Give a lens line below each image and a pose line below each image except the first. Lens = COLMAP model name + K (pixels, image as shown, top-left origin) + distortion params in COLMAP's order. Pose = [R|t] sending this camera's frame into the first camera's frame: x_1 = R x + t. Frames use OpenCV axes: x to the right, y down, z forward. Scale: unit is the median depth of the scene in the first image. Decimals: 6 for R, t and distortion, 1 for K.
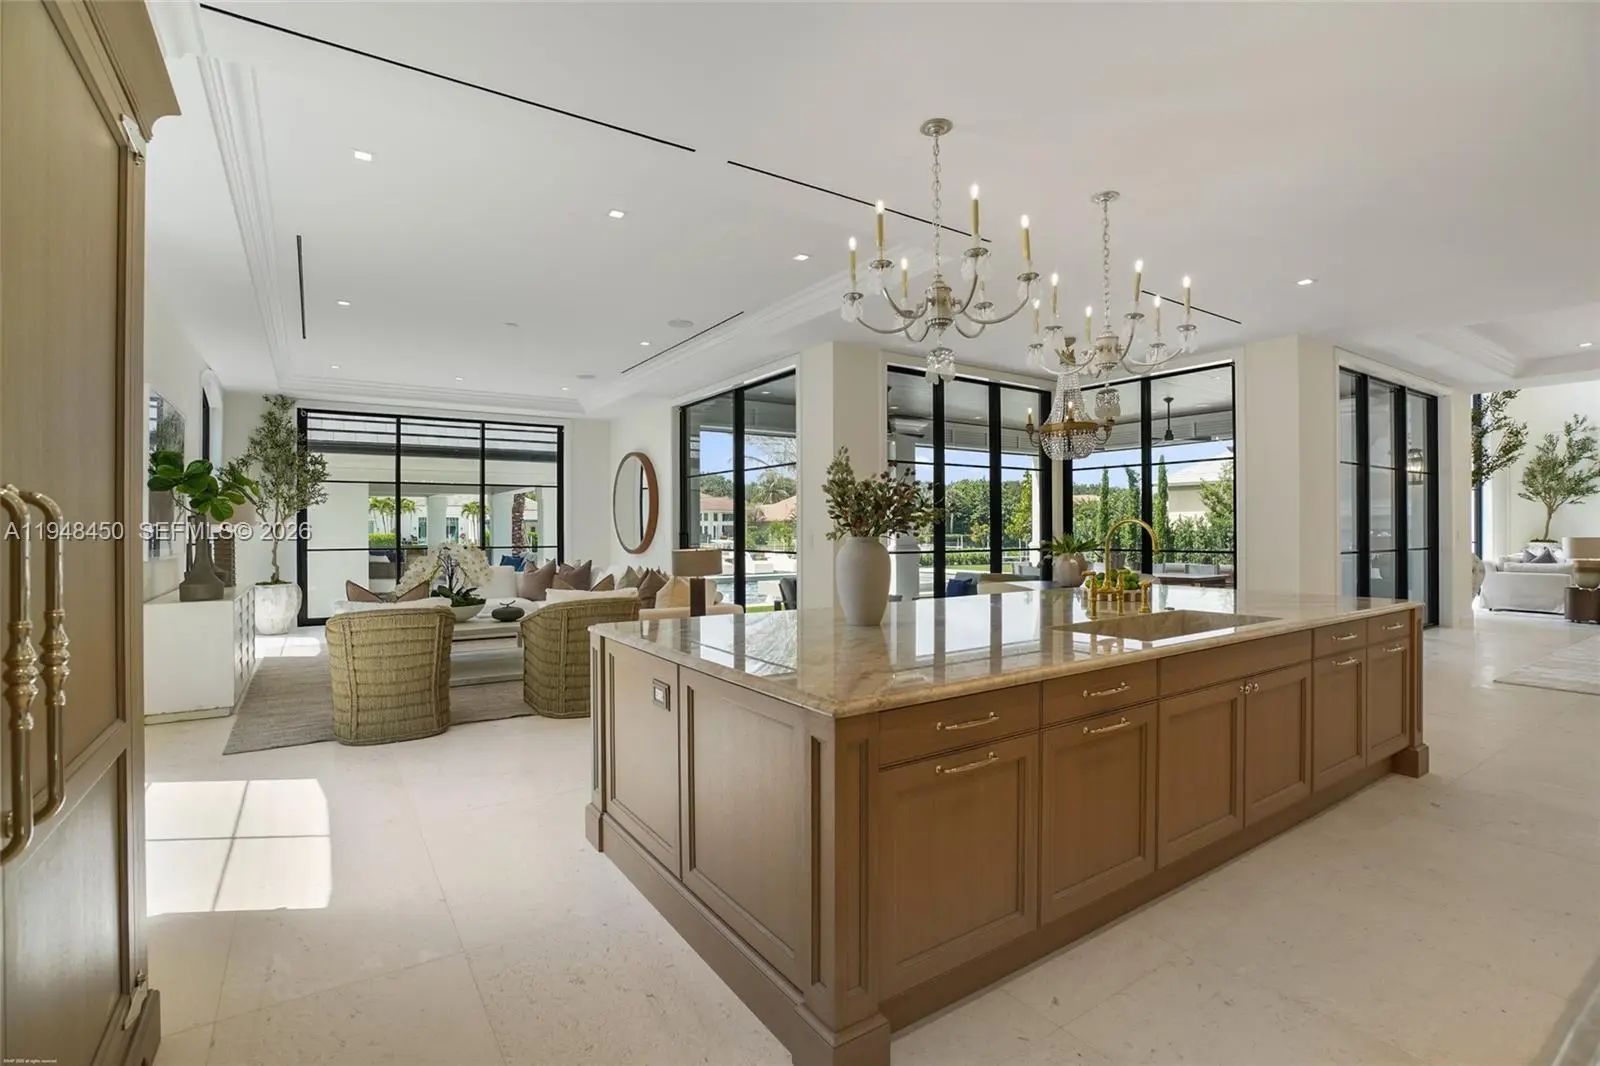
lens RADIAL K [[736.2, 0, 800.0], [0, 736.2, 533.0], [0, 0, 1]] dist [-0.001861, -0.000266]
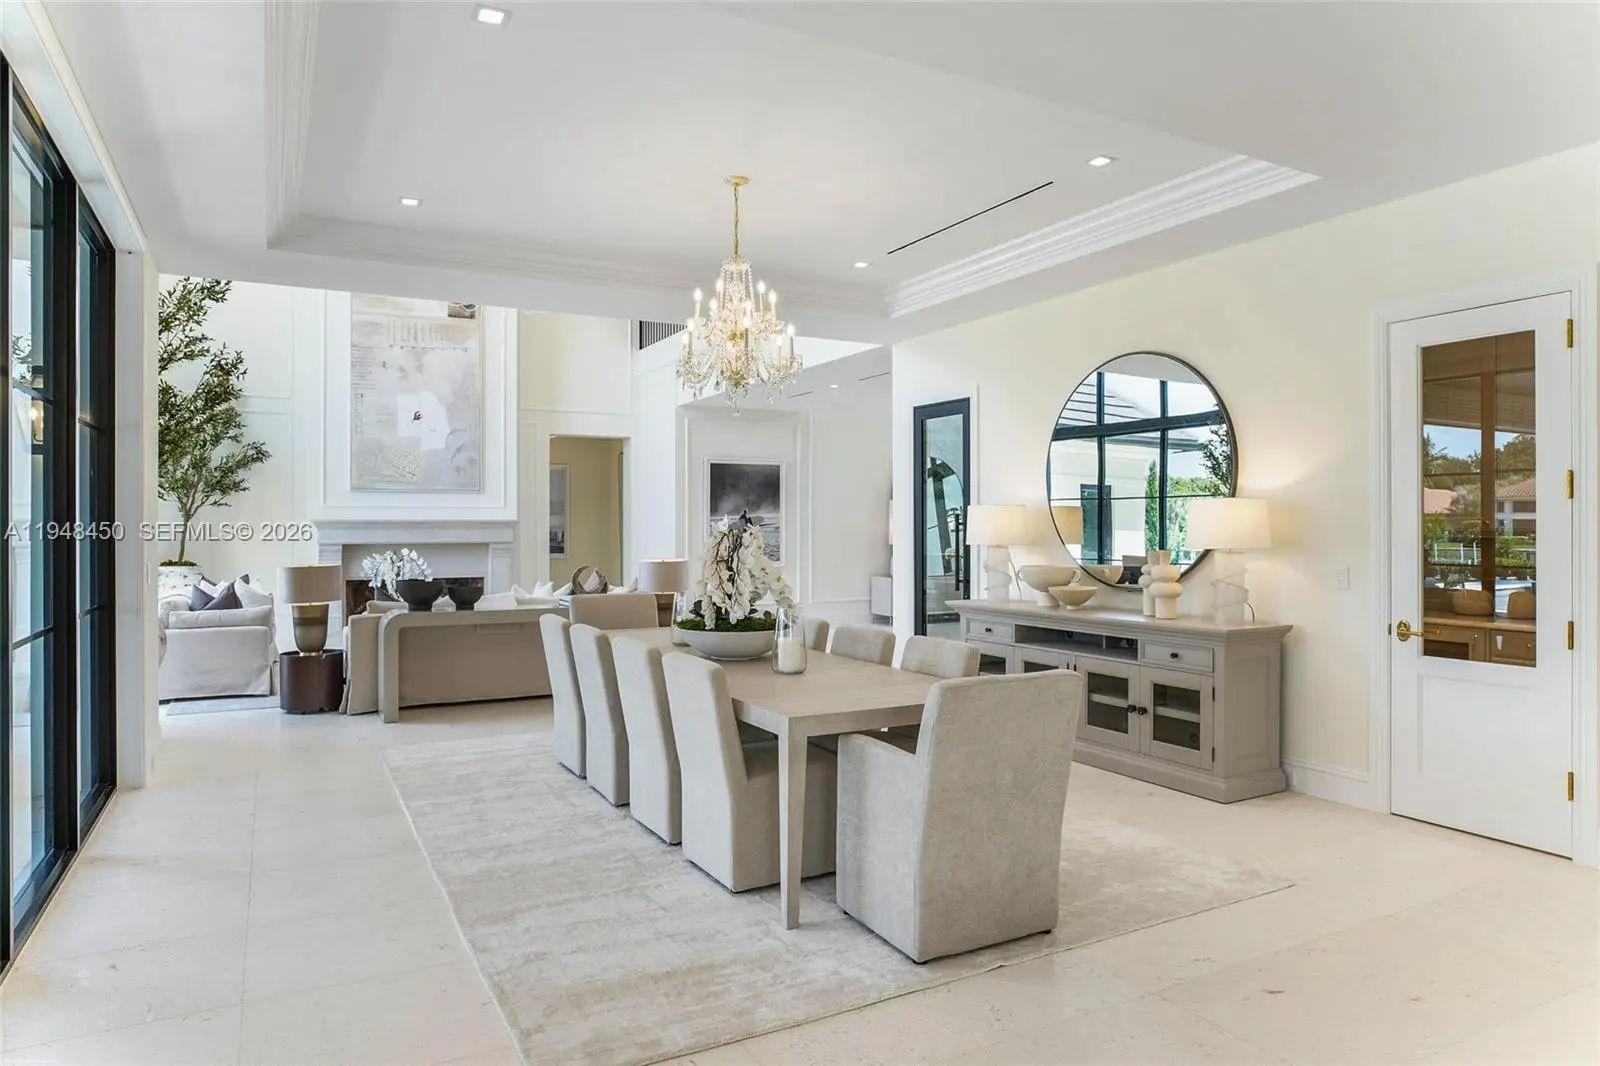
lens RADIAL K [[953.3, 0, 800.0], [0, 953.3, 533.0], [0, 0, 1]] dist [-0.002523, -0.000622]
pose [[0.097164, -0.001989, 0.995266, 0.266992], [0.000292, 0.999998, 0.001970, -0.017601], [-0.995268, 0.000099, 0.097165, 0.410927]]
